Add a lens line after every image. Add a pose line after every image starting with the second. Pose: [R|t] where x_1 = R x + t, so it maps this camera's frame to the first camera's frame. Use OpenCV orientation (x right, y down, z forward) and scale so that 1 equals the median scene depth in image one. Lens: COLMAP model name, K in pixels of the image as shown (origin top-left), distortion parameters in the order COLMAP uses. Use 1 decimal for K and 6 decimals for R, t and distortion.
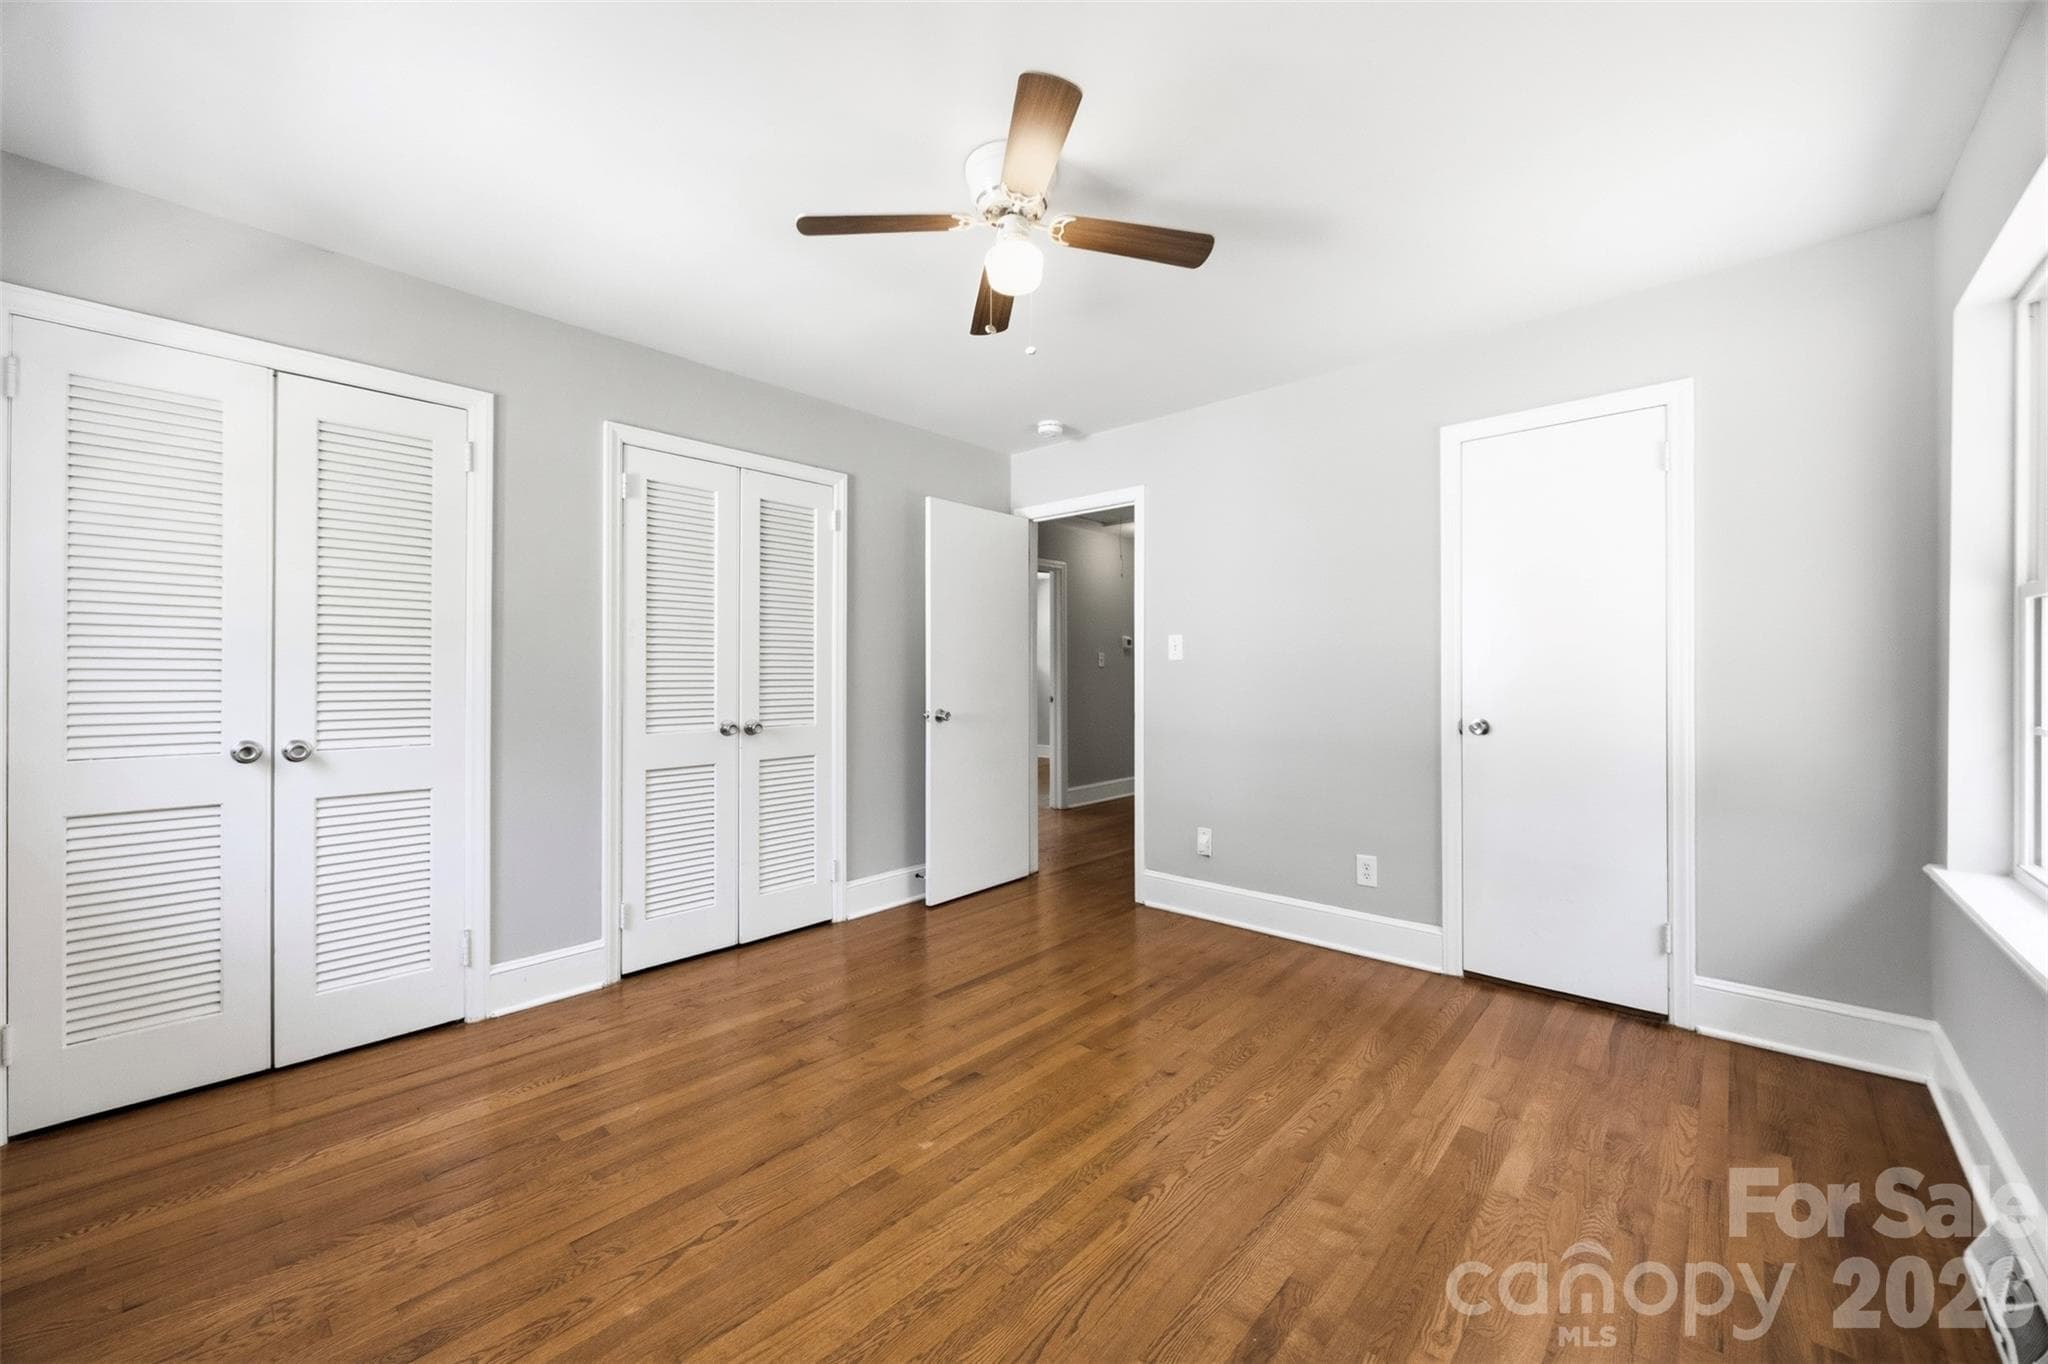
lens RADIAL K [[791.6, 0, 1030.1], [0, 791.6, 668.5], [0, 0, 1]] dist [-0.000182, 0.000032]
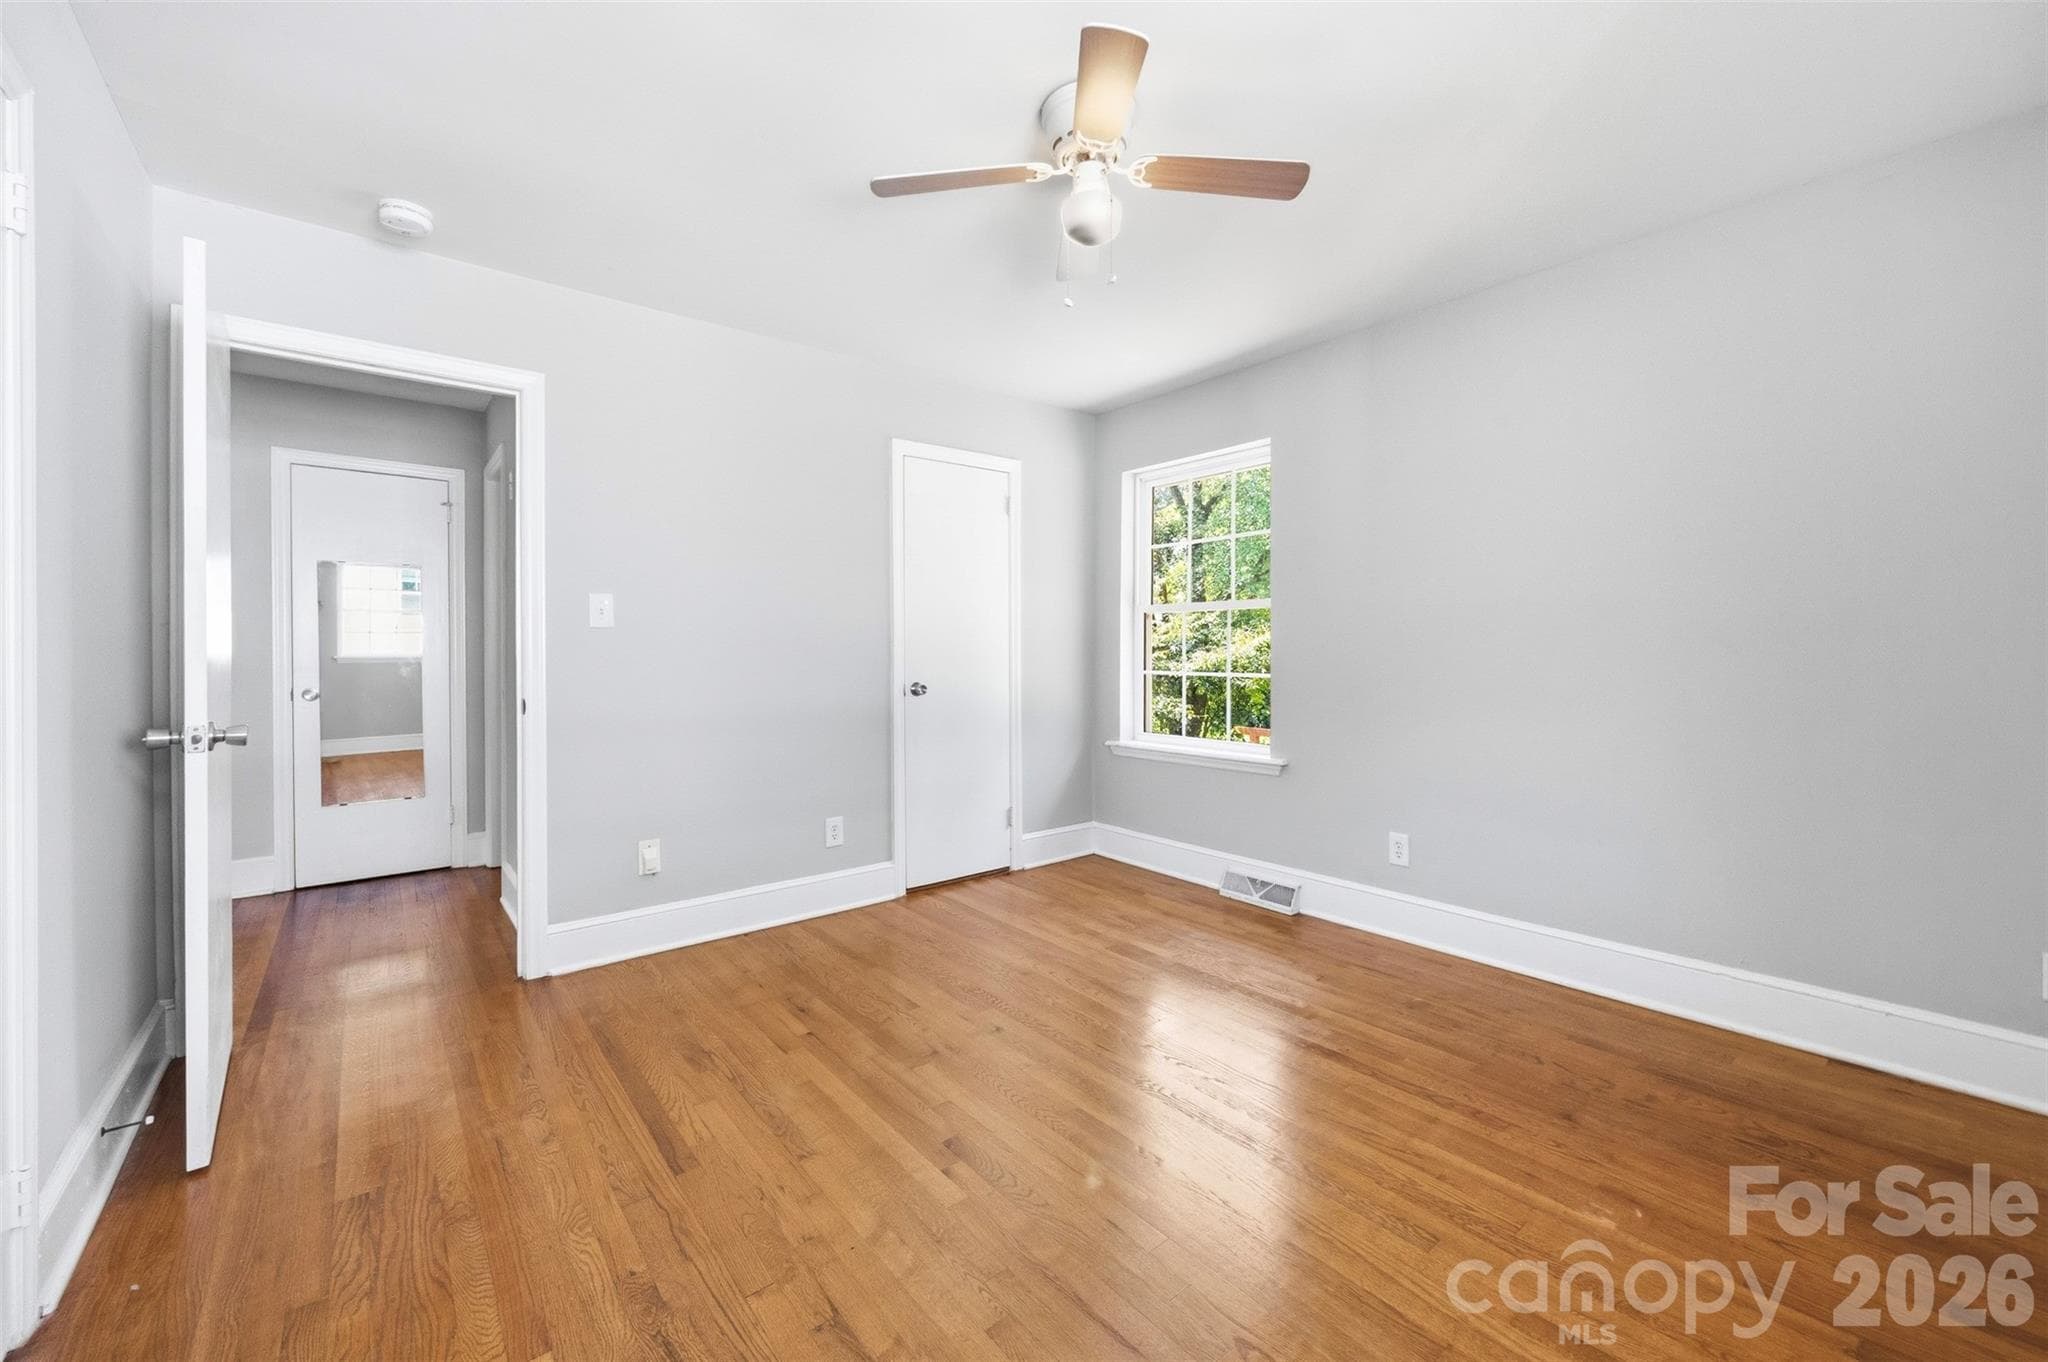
lens RADIAL K [[837.4, 0, 1031.1], [0, 837.4, 657.3], [0, 0, 1]] dist [-0.001633, -0.000185]
pose [[0.128948, -0.003009, 0.991647, -0.708038], [0.000624, 0.999995, 0.002953, 0.019959], [-0.991651, 0.000238, 0.128949, 0.644775]]
